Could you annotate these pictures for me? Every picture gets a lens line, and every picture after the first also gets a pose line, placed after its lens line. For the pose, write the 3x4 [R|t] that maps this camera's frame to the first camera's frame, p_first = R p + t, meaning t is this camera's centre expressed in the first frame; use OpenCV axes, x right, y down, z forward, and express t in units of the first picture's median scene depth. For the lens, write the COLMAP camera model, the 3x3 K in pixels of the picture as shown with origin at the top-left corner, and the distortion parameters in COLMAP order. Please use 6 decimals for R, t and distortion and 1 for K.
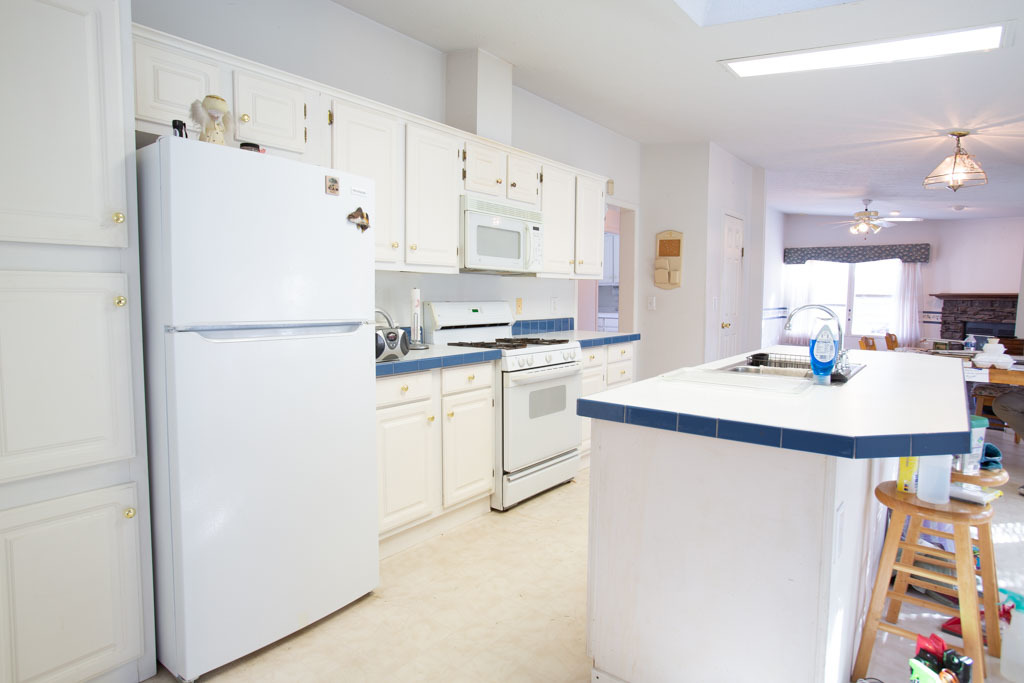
lens RADIAL K [[594.9, 0, 512.0], [0, 594.9, 341.5], [0, 0, 1]] dist [0.001000, 0.000572]
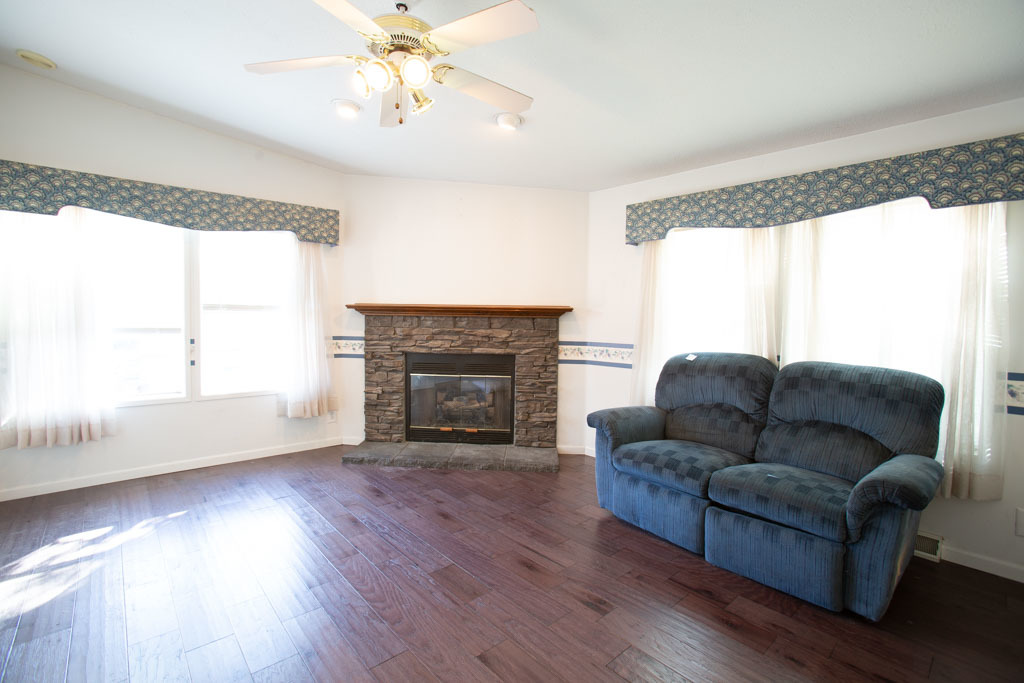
lens RADIAL K [[475.0, 0, 508.3], [0, 475.0, 325.9], [0, 0, 1]] dist [-0.028436, 0.000800]
pose [[0.206131, -0.042958, 0.977581, 0.305896], [0.063653, 0.997509, 0.030411, -0.063258], [-0.976452, 0.055957, 0.208351, 0.755370]]
